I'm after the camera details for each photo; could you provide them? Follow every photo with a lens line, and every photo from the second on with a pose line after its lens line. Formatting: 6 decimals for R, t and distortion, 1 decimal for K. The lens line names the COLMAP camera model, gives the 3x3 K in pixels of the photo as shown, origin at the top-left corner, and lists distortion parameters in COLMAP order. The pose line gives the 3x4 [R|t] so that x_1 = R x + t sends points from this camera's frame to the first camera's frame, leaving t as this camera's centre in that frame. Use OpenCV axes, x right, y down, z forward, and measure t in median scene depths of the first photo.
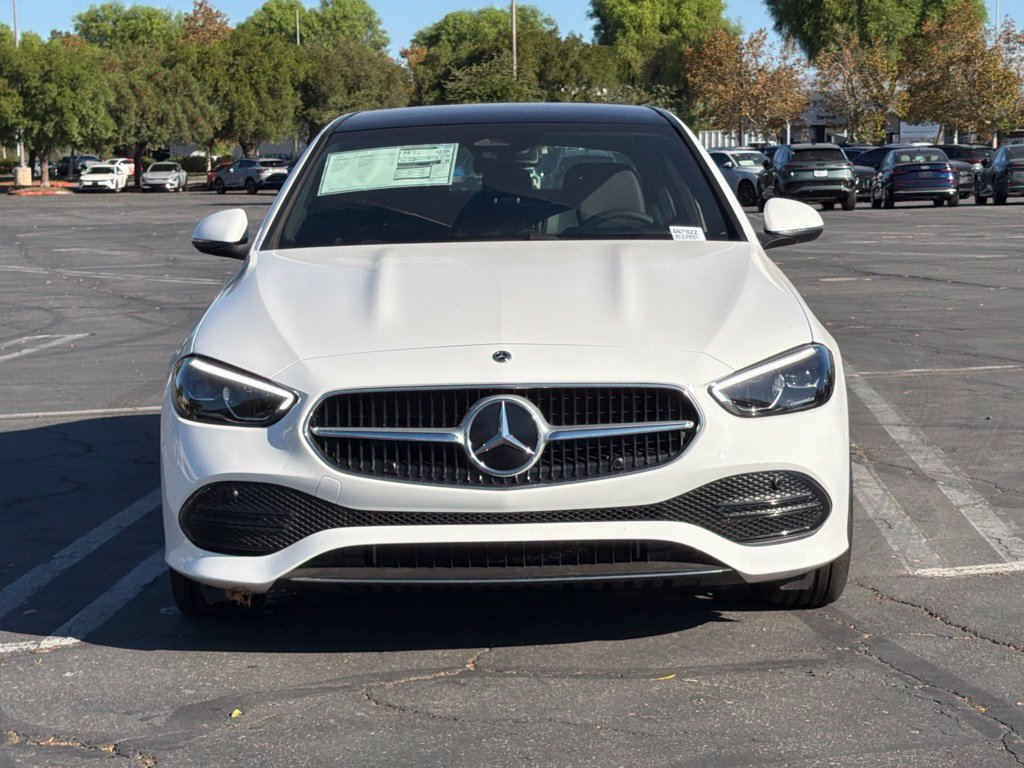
lens RADIAL K [[2188.4, 0, 509.5], [0, 2188.4, 388.1], [0, 0, 1]] dist [0.155516, 0.000000]
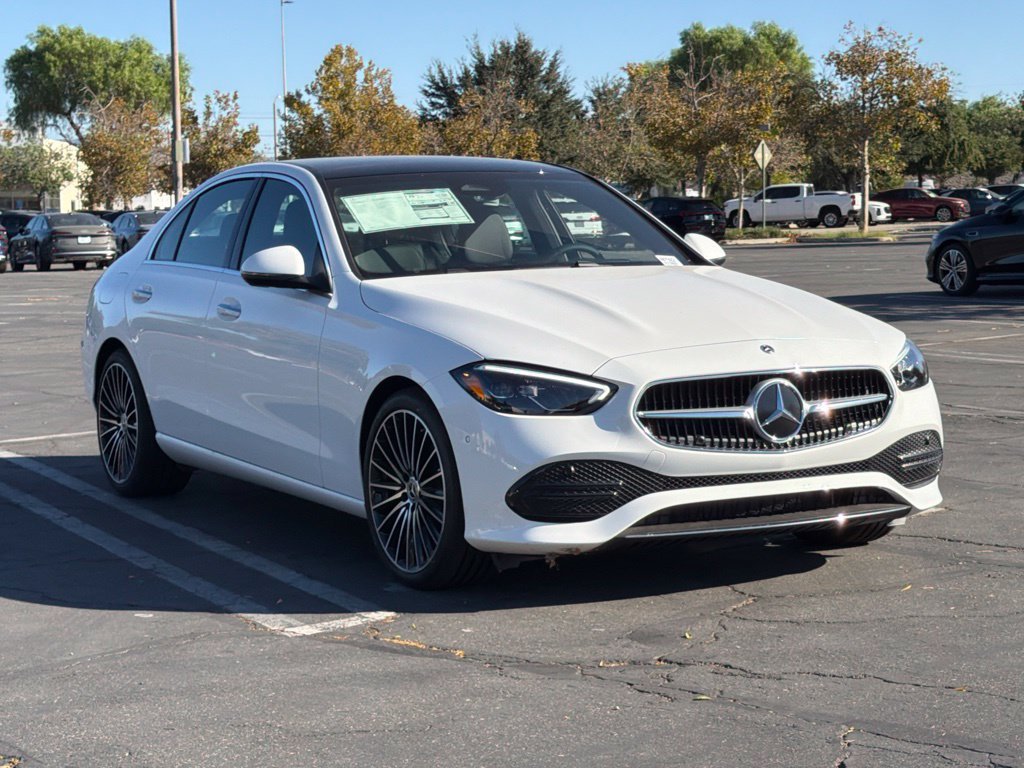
lens RADIAL K [[2188.4, 0, 529.9], [0, 2188.4, 368.7], [0, 0, 1]] dist [0.155516, 0.000000]
pose [[0.896383, -0.037385, 0.441700, -0.682433], [0.054868, 0.998132, -0.026868, 0.023534], [-0.439871, 0.048319, 0.896760, -0.075659]]
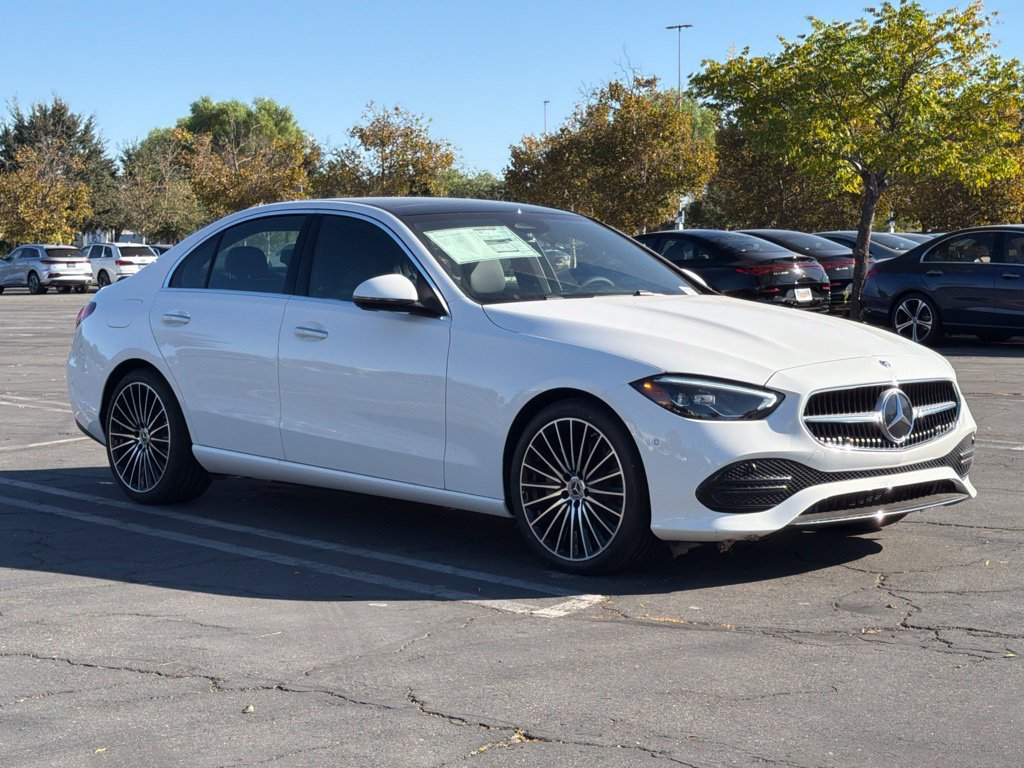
lens RADIAL K [[1871.1, 0, 511.9], [0, 1871.1, 382.9], [0, 0, 1]] dist [0.146559, 0.000000]
pose [[0.743854, -0.036587, 0.667340, -1.046733], [0.065517, 0.997683, -0.018330, 0.005964], [-0.665124, 0.057357, 0.744527, 0.208846]]
